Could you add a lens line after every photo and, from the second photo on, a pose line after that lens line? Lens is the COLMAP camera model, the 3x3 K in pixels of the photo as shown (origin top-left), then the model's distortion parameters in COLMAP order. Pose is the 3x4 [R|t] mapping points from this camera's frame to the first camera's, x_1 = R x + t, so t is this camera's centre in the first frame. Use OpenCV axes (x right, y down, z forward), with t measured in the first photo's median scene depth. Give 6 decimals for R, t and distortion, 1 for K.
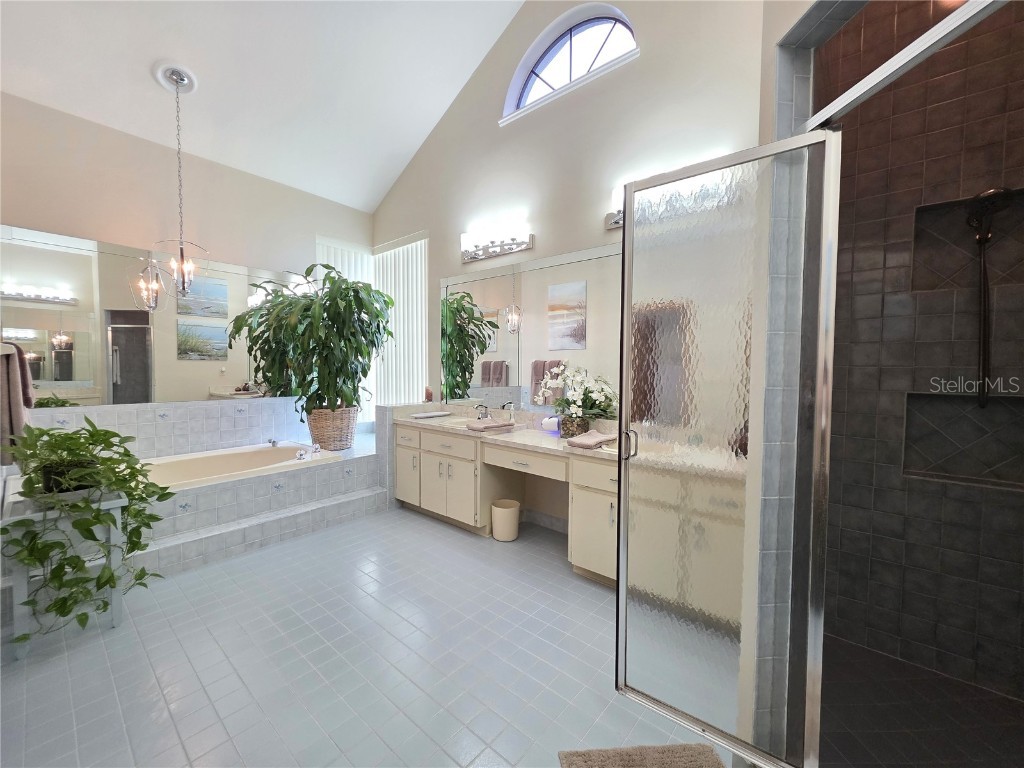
lens RADIAL K [[406.9, 0, 506.0], [0, 406.9, 385.0], [0, 0, 1]] dist [-0.000236, -0.000441]
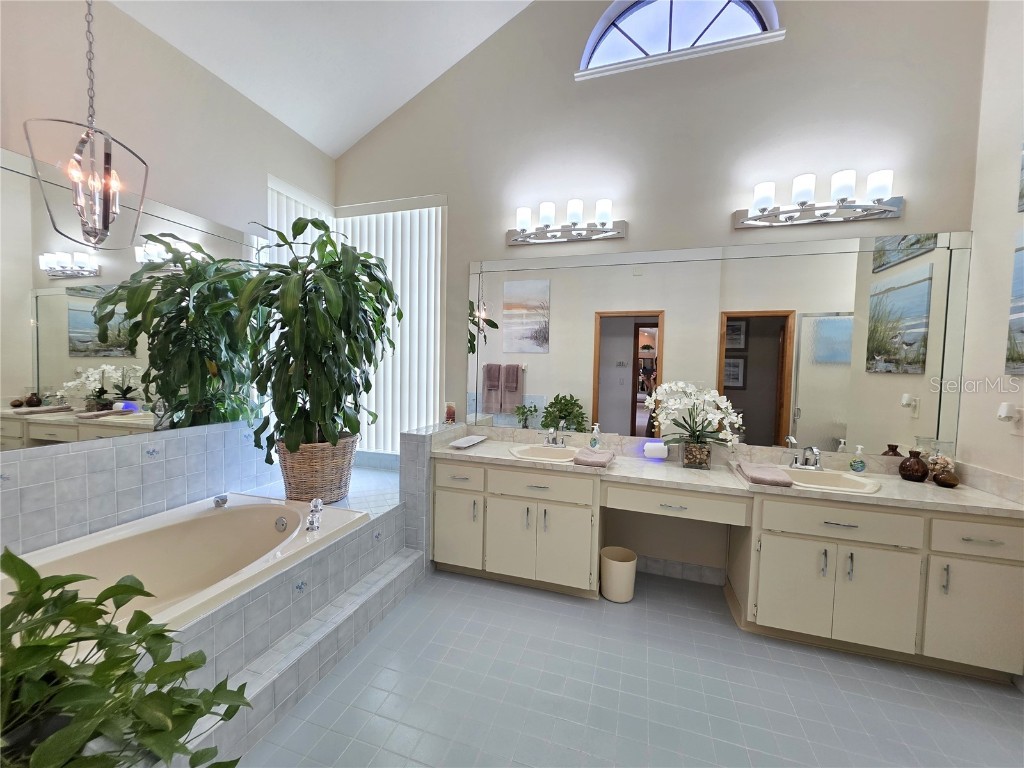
lens RADIAL K [[410.3, 0, 502.5], [0, 410.3, 383.1], [0, 0, 1]] dist [0.001233, -0.000062]
pose [[0.926700, -0.003028, 0.375789, -0.430408], [0.001540, 0.999990, 0.004259, -0.039571], [-0.375798, -0.003368, 0.926695, 0.284057]]
